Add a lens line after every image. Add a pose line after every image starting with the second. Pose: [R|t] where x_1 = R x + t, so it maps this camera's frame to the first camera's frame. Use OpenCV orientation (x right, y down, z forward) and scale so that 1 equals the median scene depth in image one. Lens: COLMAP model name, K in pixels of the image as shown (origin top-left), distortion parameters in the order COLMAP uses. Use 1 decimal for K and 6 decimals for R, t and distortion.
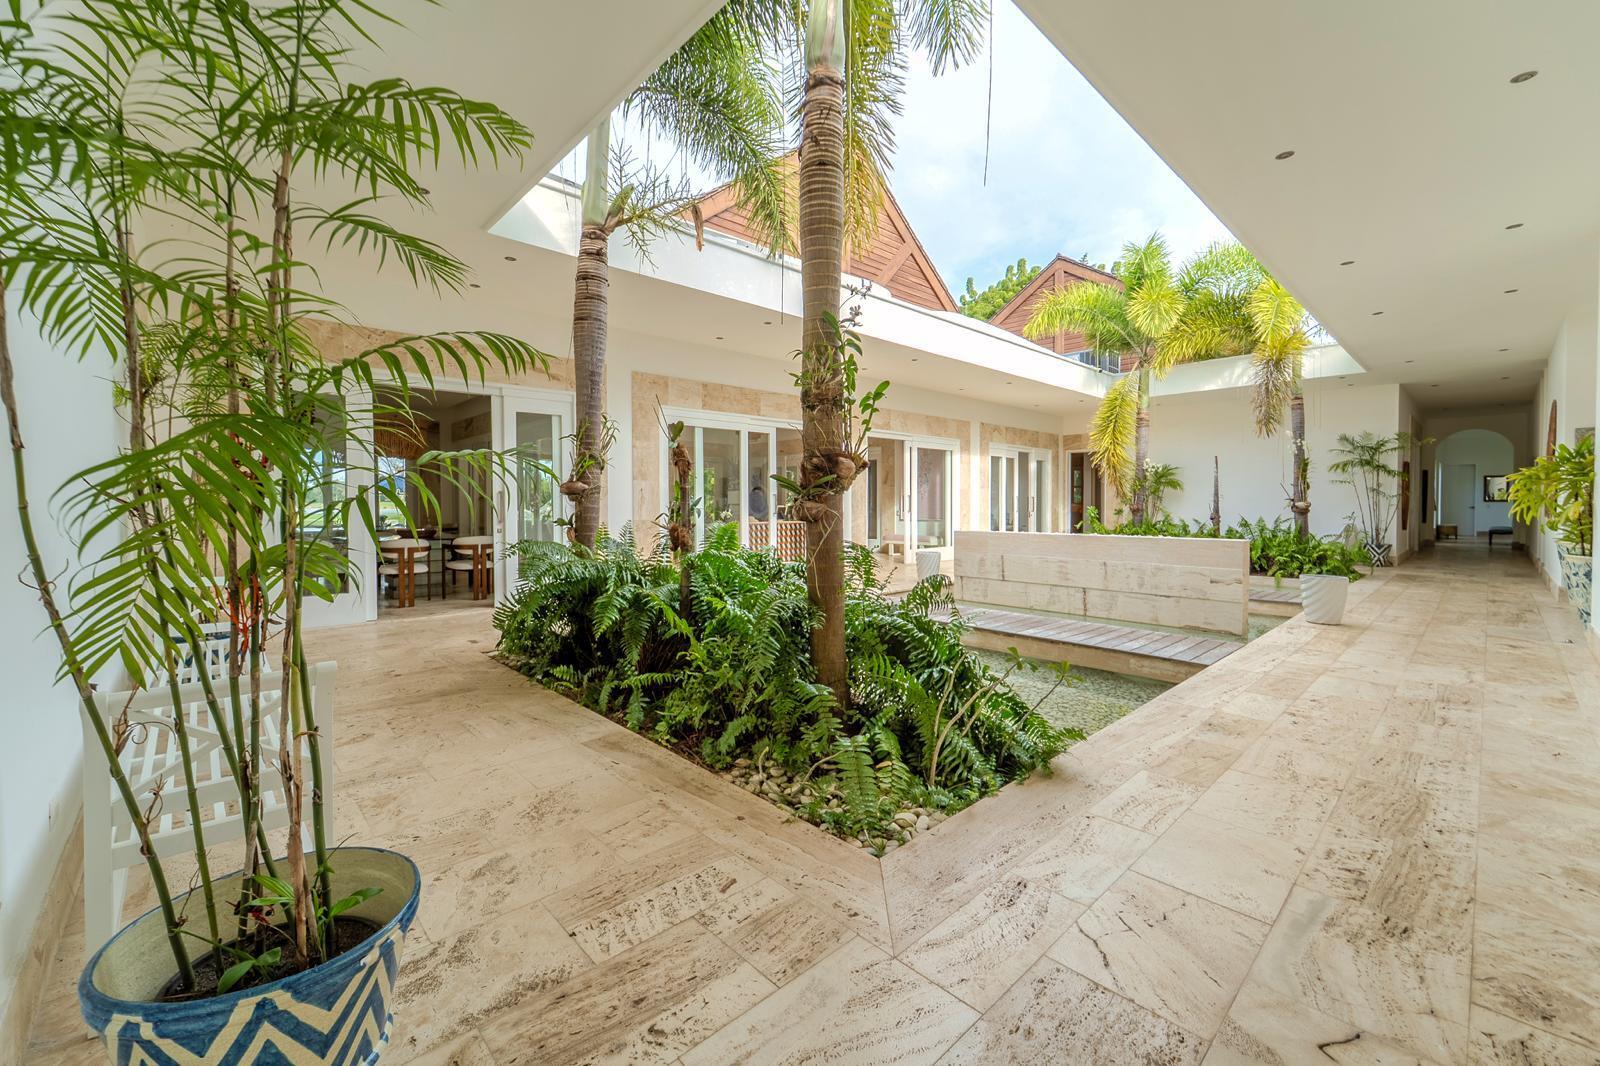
lens RADIAL K [[643.9, 0, 800.0], [0, 643.9, 533.0], [0, 0, 1]] dist [0.000985, 0.000189]
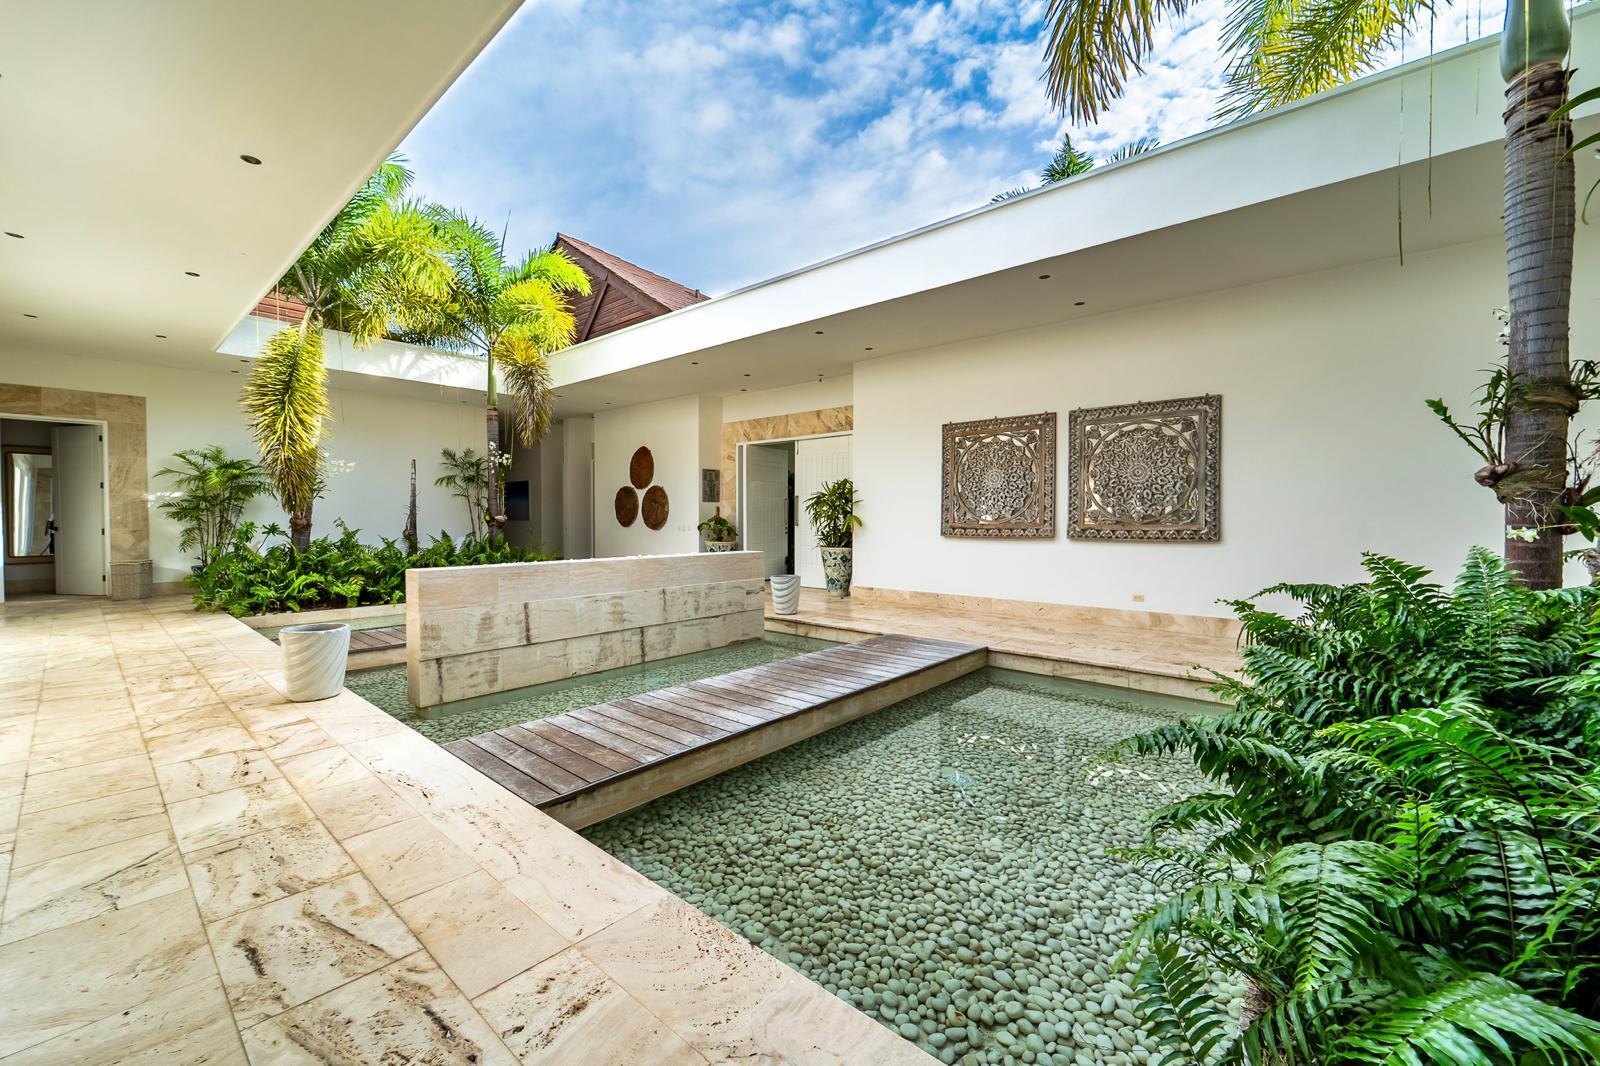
lens RADIAL K [[643.9, 0, 800.0], [0, 643.9, 533.0], [0, 0, 1]] dist [0.000985, 0.000189]
pose [[-0.094824, -0.022773, 0.995234, -0.286819], [0.046954, 0.998523, 0.027322, -0.032592], [-0.994386, 0.049321, -0.093615, 0.771332]]
